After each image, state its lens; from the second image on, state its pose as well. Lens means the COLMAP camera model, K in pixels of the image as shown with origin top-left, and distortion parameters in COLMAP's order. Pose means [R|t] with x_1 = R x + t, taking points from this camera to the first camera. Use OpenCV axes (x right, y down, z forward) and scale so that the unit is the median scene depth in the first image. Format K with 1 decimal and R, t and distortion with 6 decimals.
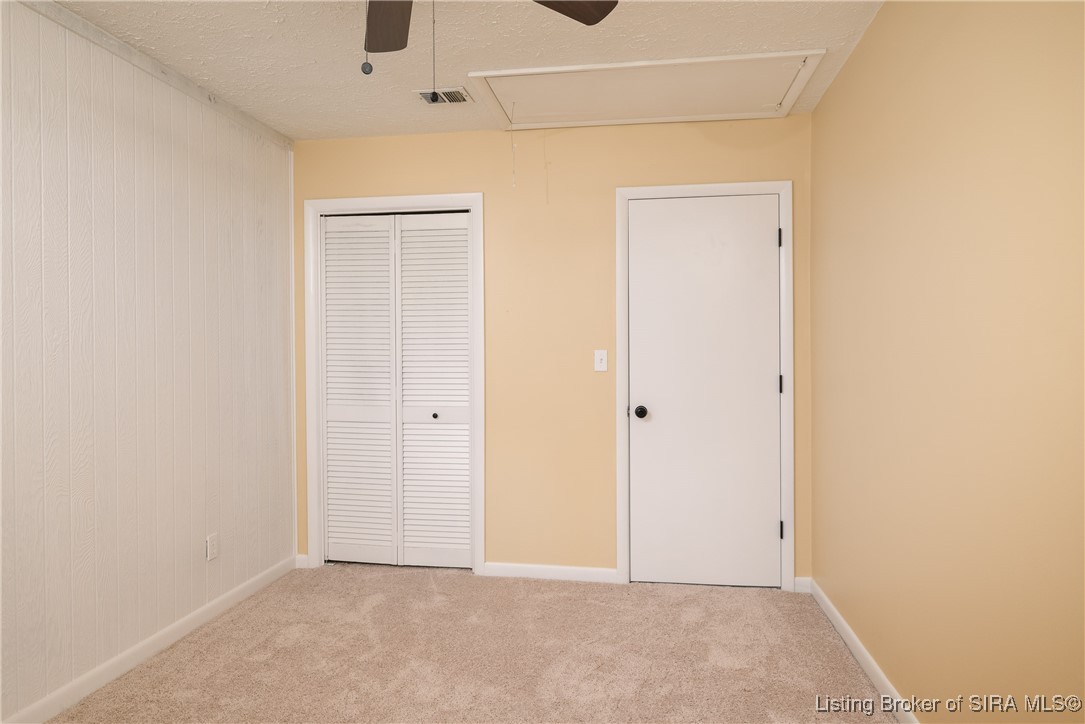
lens RADIAL K [[658.3, 0, 542.7], [0, 658.3, 367.8], [0, 0, 1]] dist [0.003699, -0.005339]
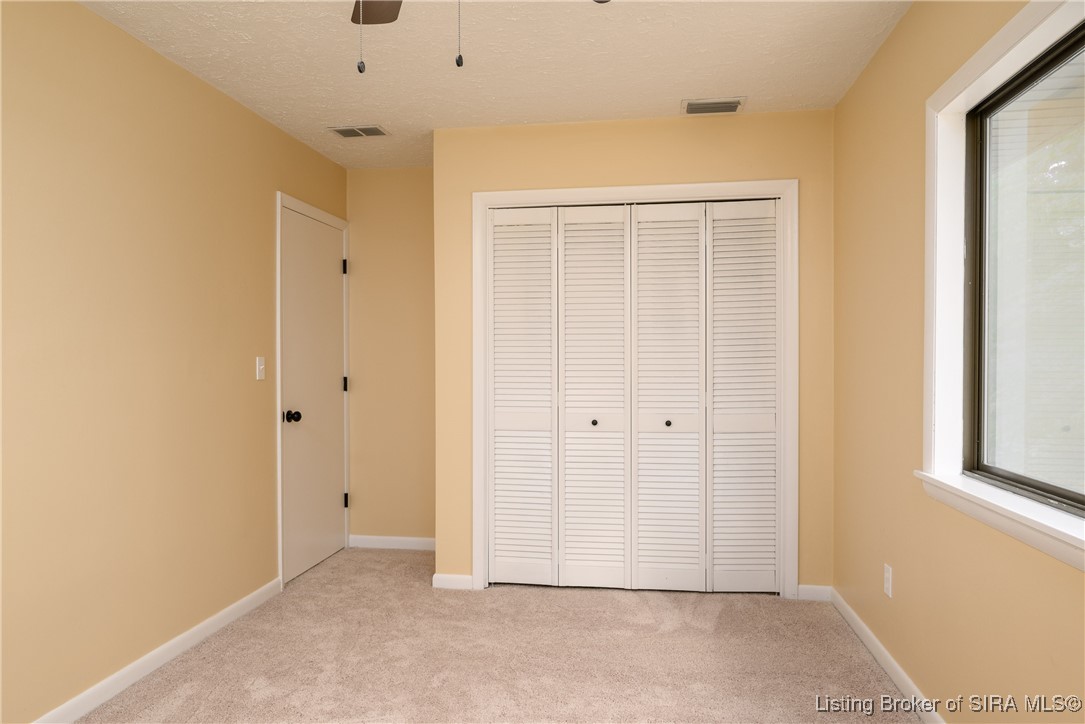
lens RADIAL K [[680.9, 0, 532.5], [0, 680.9, 353.6], [0, 0, 1]] dist [-0.015937, -0.005425]
pose [[0.999567, -0.005050, 0.028973, -0.289269], [0.005816, 0.999634, -0.026420, -0.000655], [-0.028829, 0.026577, 0.999231, 0.043366]]
